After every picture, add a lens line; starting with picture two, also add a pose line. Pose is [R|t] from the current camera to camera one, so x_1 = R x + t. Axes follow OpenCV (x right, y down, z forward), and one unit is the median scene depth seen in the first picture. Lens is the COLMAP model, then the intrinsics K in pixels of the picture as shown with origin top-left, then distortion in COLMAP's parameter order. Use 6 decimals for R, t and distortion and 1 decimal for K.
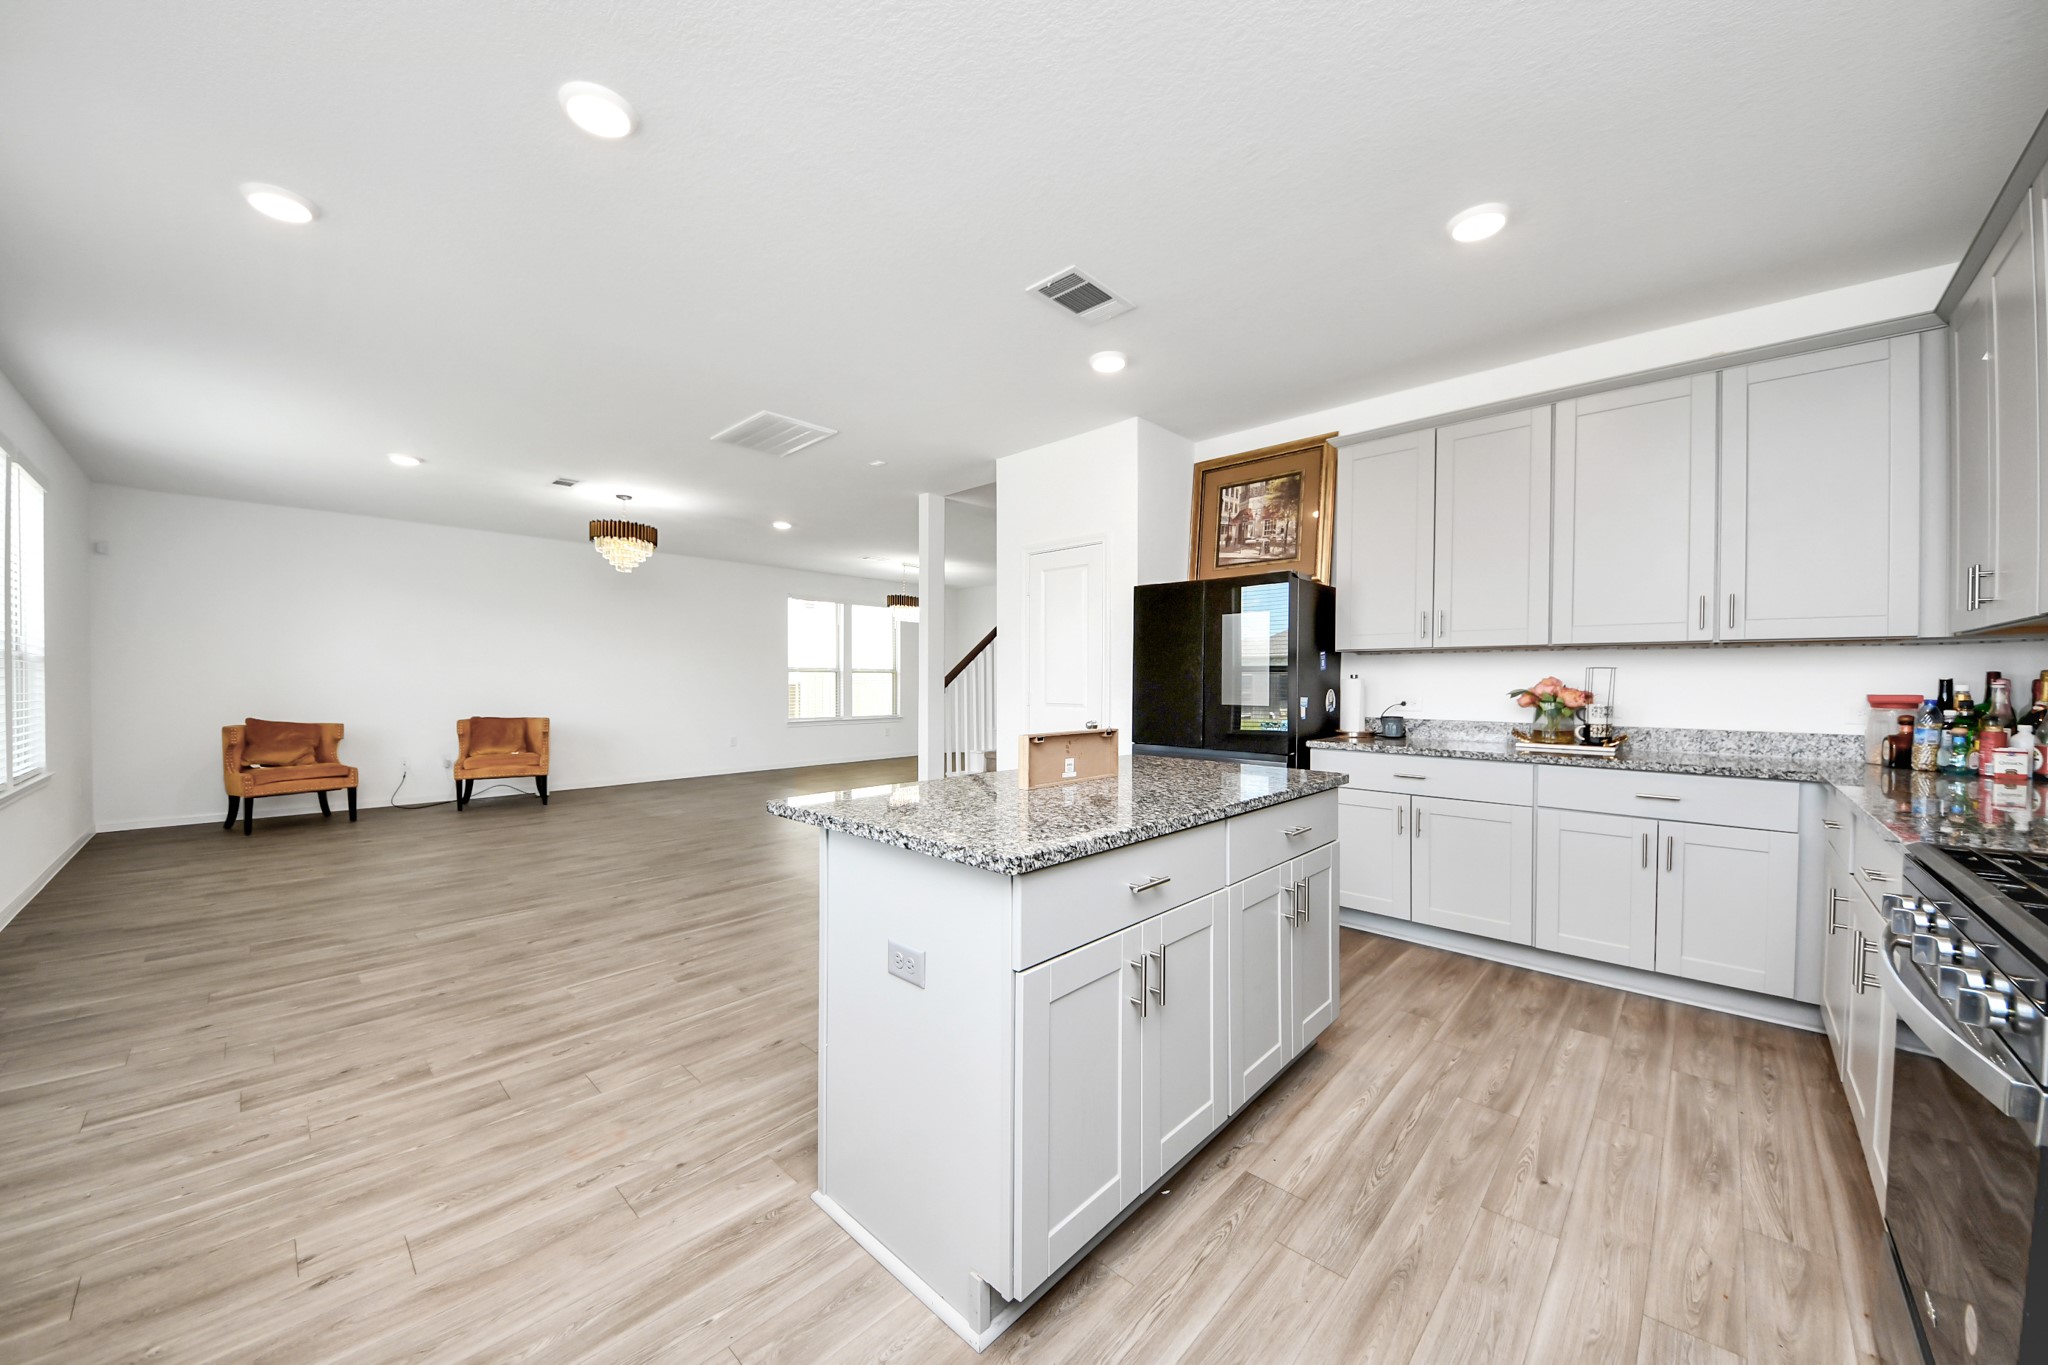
lens RADIAL K [[729.1, 0, 1018.3], [0, 729.1, 690.9], [0, 0, 1]] dist [0.019034, -0.017639]
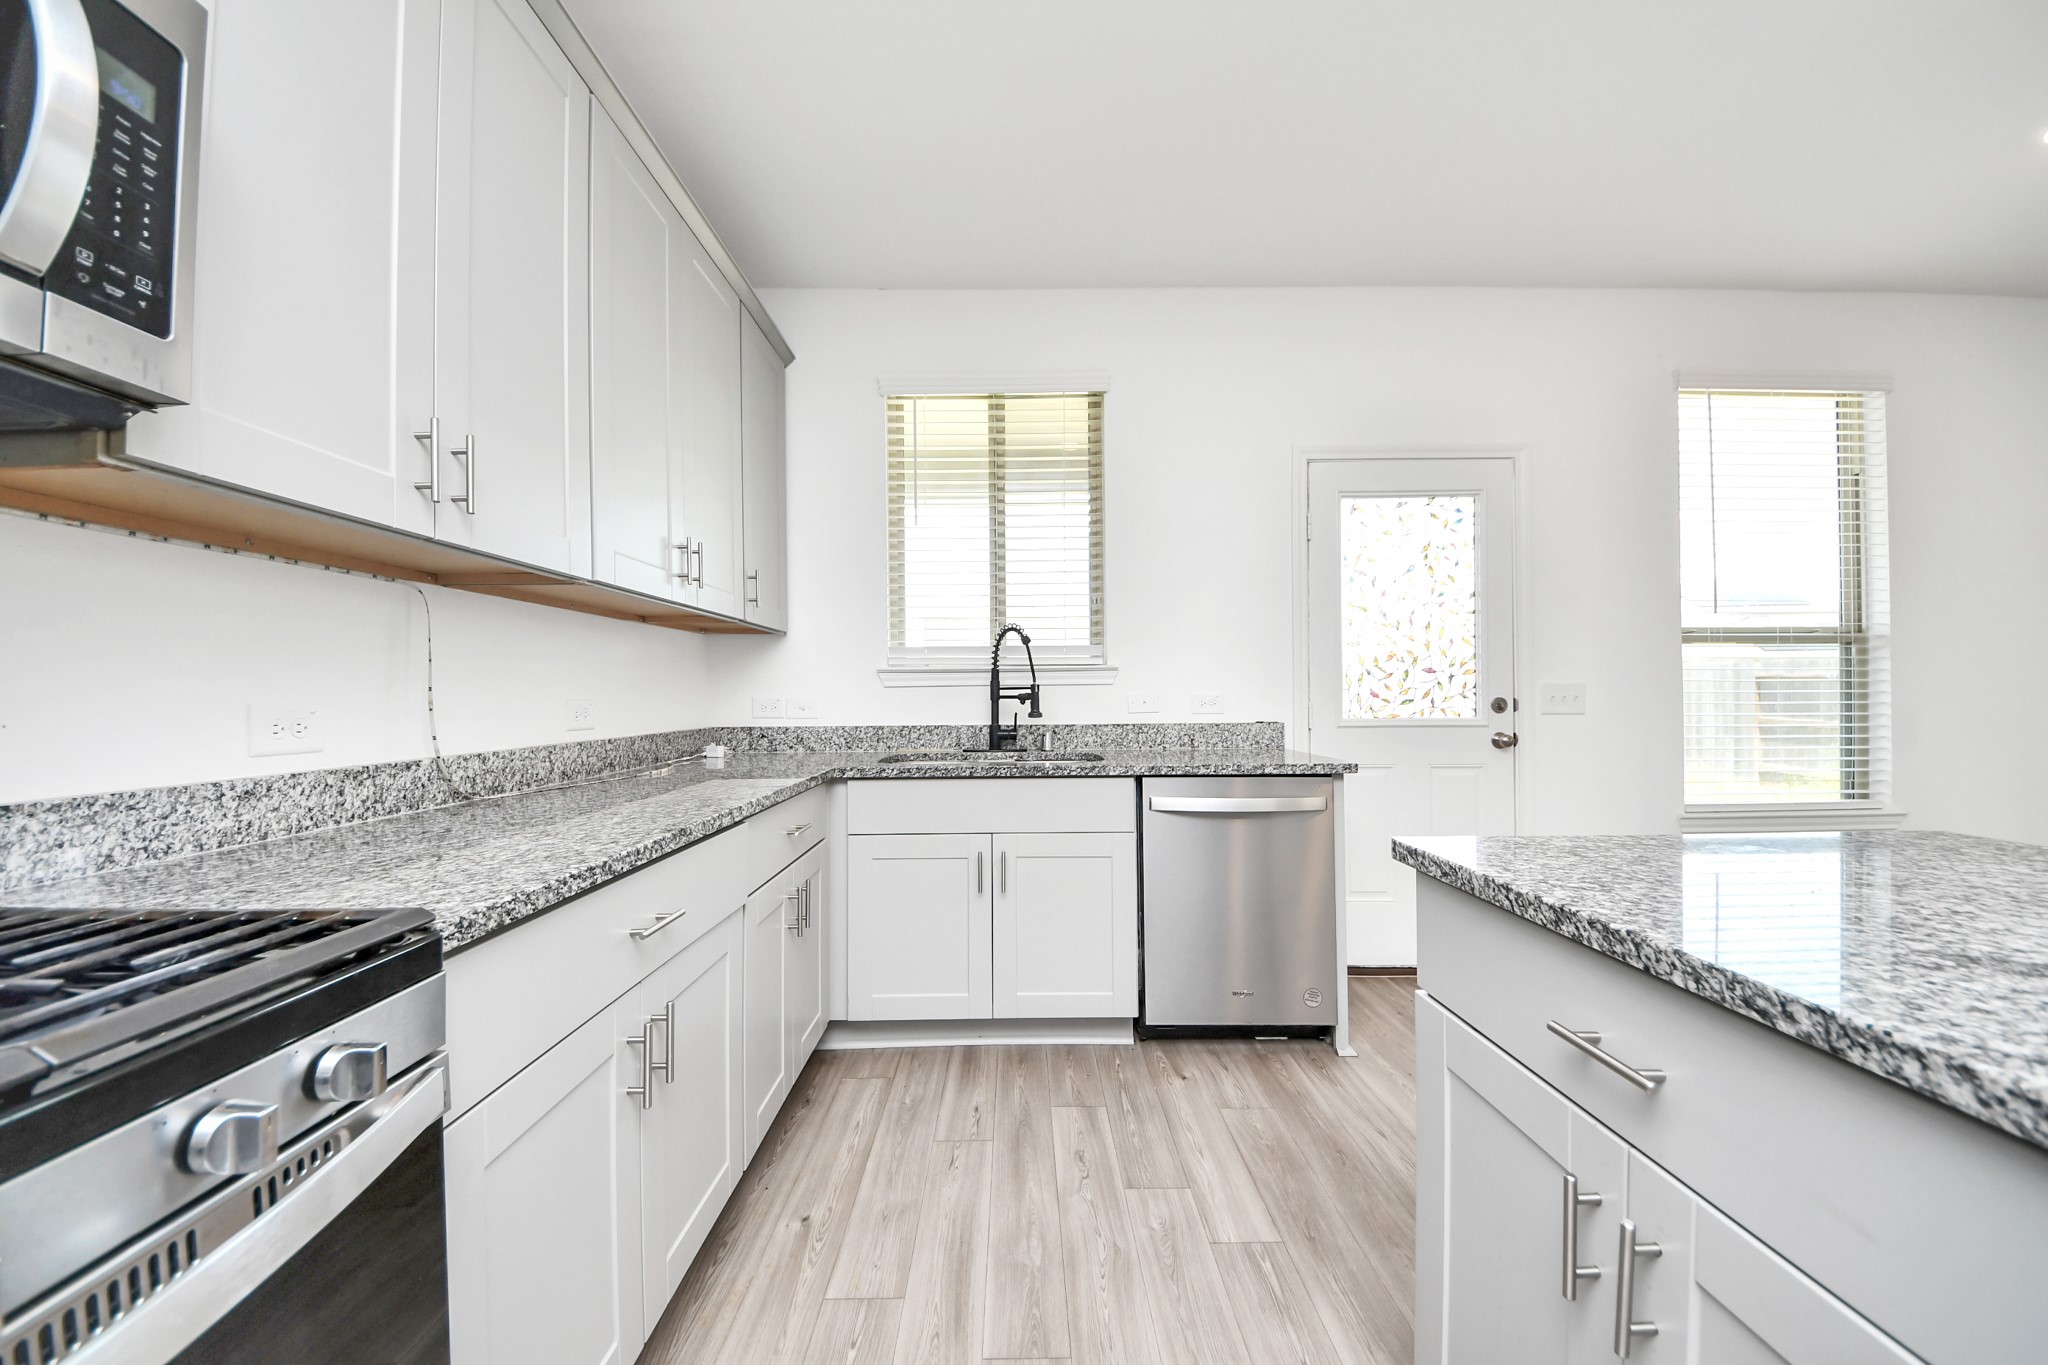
lens RADIAL K [[729.1, 0, 1018.3], [0, 729.1, 690.9], [0, 0, 1]] dist [0.019034, -0.017639]
pose [[-0.719847, -0.000495, -0.694133, 0.518883], [-0.005176, 0.999976, 0.004654, 0.024145], [0.694114, 0.006943, -0.719832, 0.726032]]
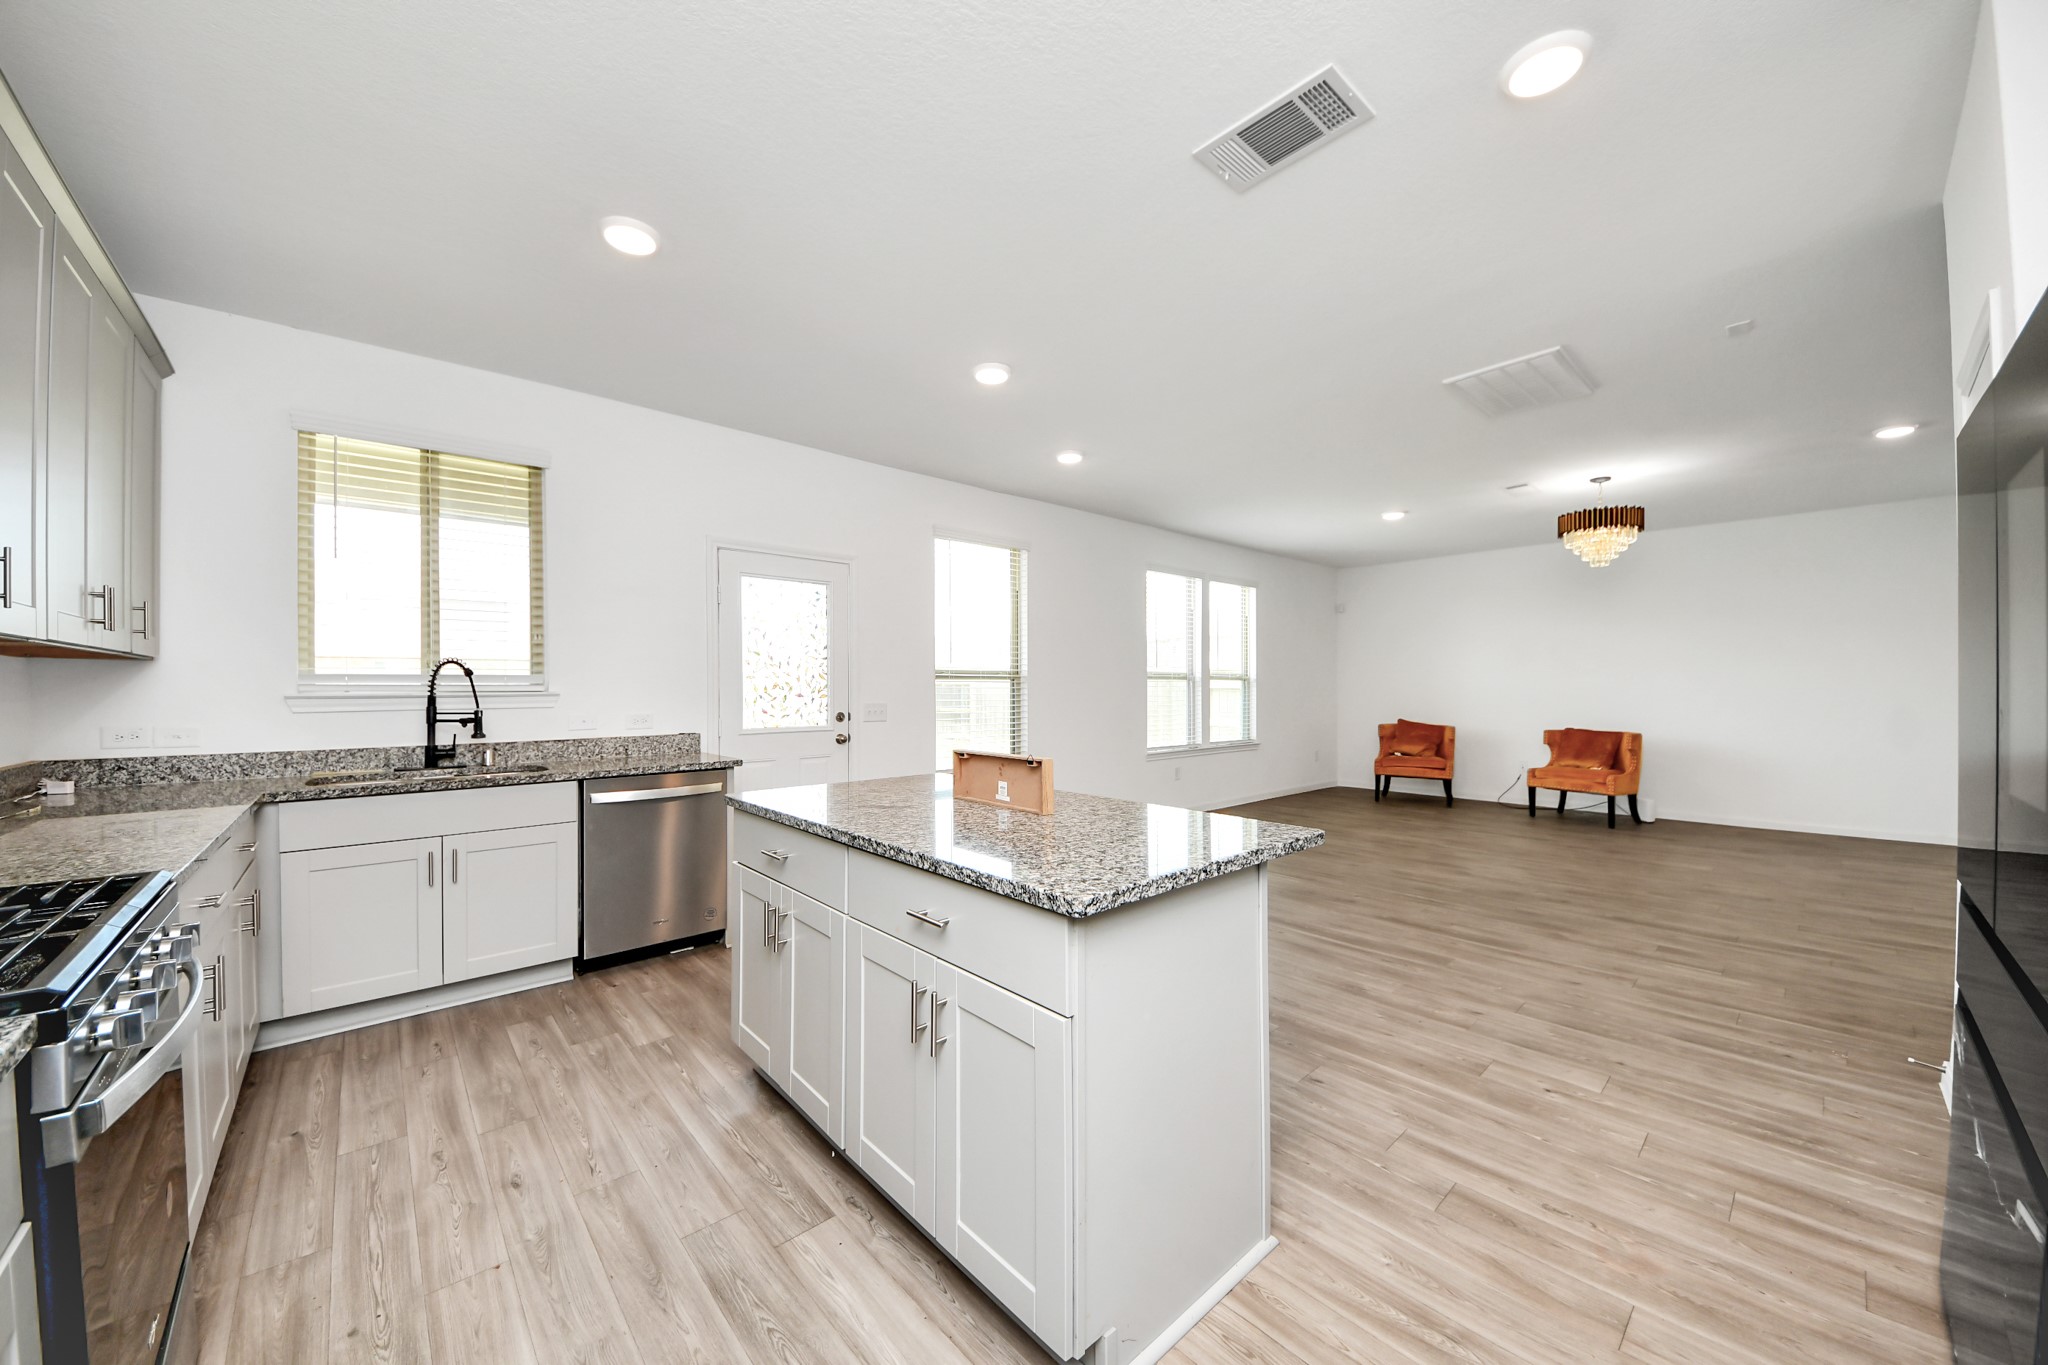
lens RADIAL K [[726.4, 0, 1024.0], [0, 726.4, 682.5], [0, 0, 1]] dist [0.020811, -0.019181]
pose [[-0.079090, -0.010752, -0.996810, 1.011936], [-0.009125, 0.999908, -0.010061, -0.031128], [0.996826, 0.008300, -0.079181, 1.061071]]
